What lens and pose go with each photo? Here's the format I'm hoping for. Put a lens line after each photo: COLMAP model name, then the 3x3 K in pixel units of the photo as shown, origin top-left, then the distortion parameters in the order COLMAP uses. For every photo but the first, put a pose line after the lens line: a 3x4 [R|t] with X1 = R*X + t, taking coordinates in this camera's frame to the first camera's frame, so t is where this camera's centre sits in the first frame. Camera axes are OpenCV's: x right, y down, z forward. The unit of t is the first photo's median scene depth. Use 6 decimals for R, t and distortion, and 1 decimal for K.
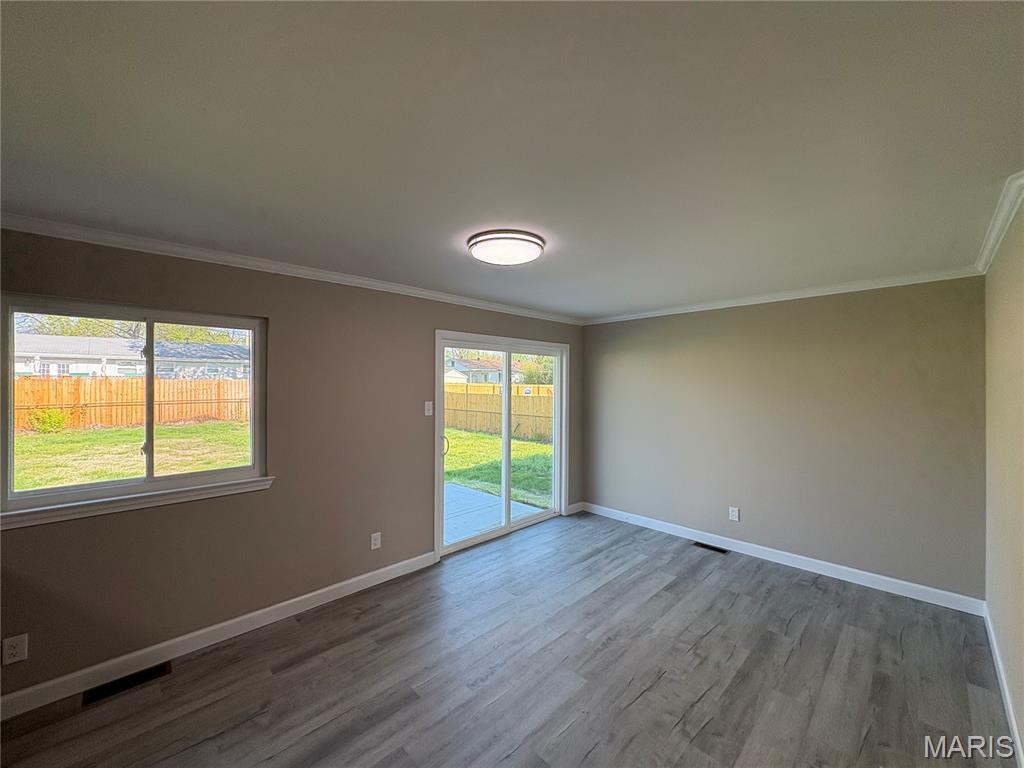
lens RADIAL K [[409.2, 0, 511.5], [0, 409.2, 383.1], [0, 0, 1]] dist [0.000506, 0.000915]
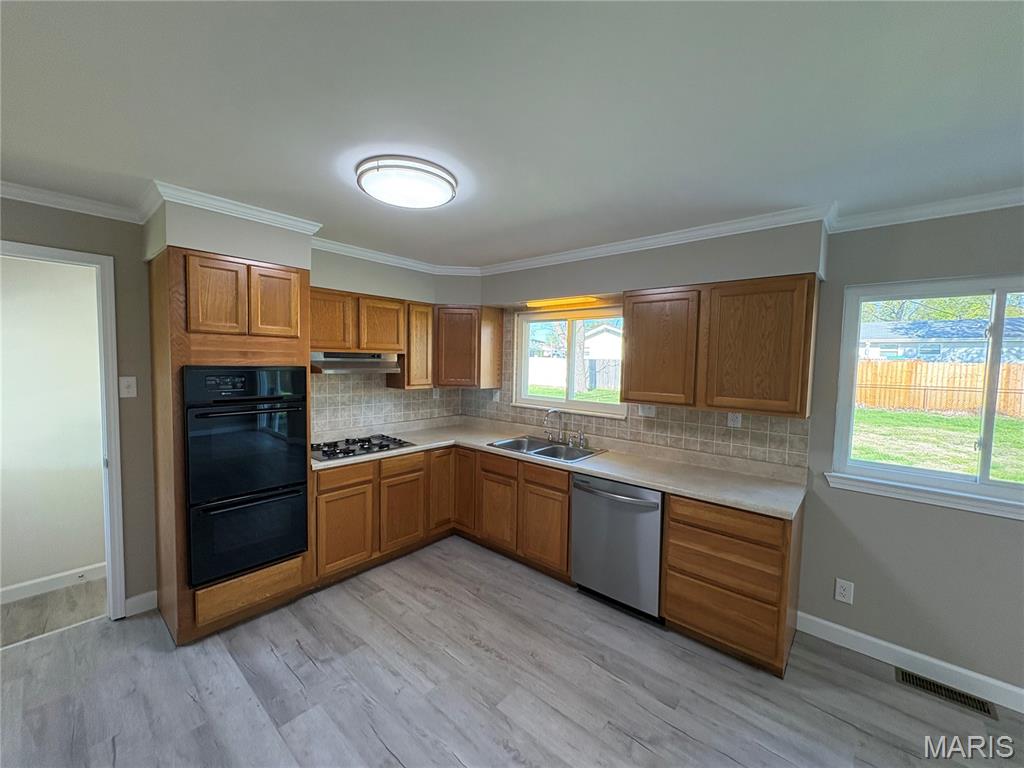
lens RADIAL K [[409.2, 0, 510.6], [0, 409.2, 381.7], [0, 0, 1]] dist [0.000506, 0.000915]
pose [[0.075866, 0.055534, -0.995570, -0.112761], [-0.017204, 0.998372, 0.054379, 0.000516], [0.996970, 0.013003, 0.076698, -0.041389]]
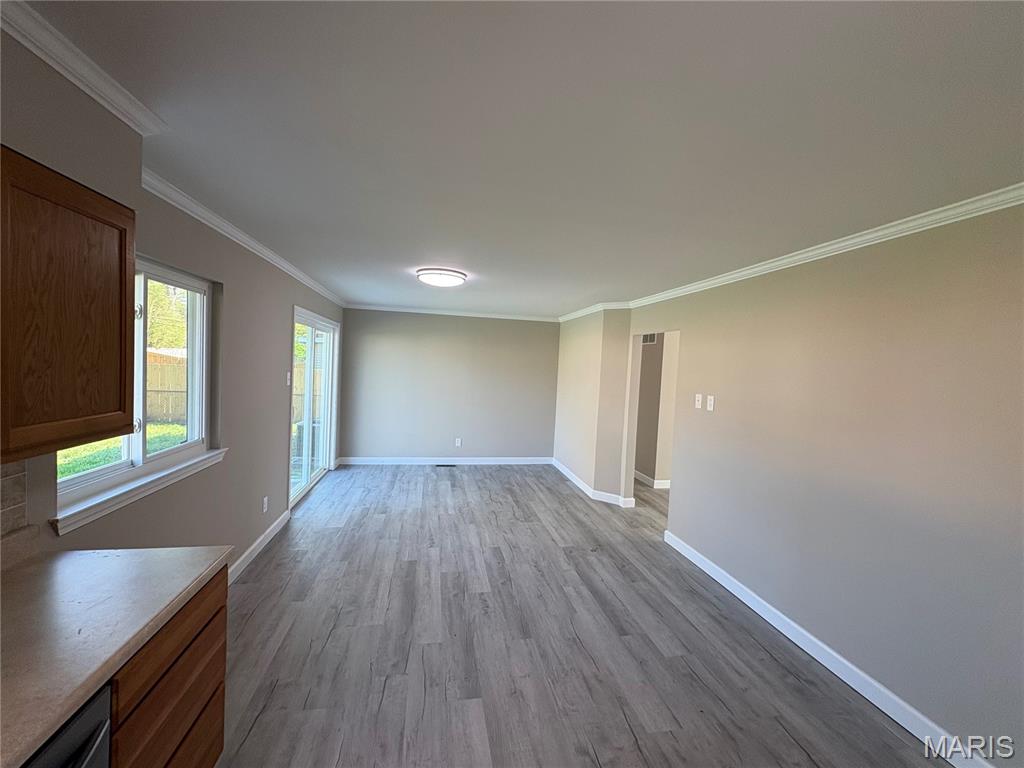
lens RADIAL K [[409.2, 0, 512.0], [0, 409.2, 387.0], [0, 0, 1]] dist [0.000506, 0.000915]
pose [[0.550121, -0.018856, 0.834872, -0.948832], [-0.048416, 0.997343, 0.054428, -0.004772], [-0.833680, -0.070363, 0.547747, -0.091889]]
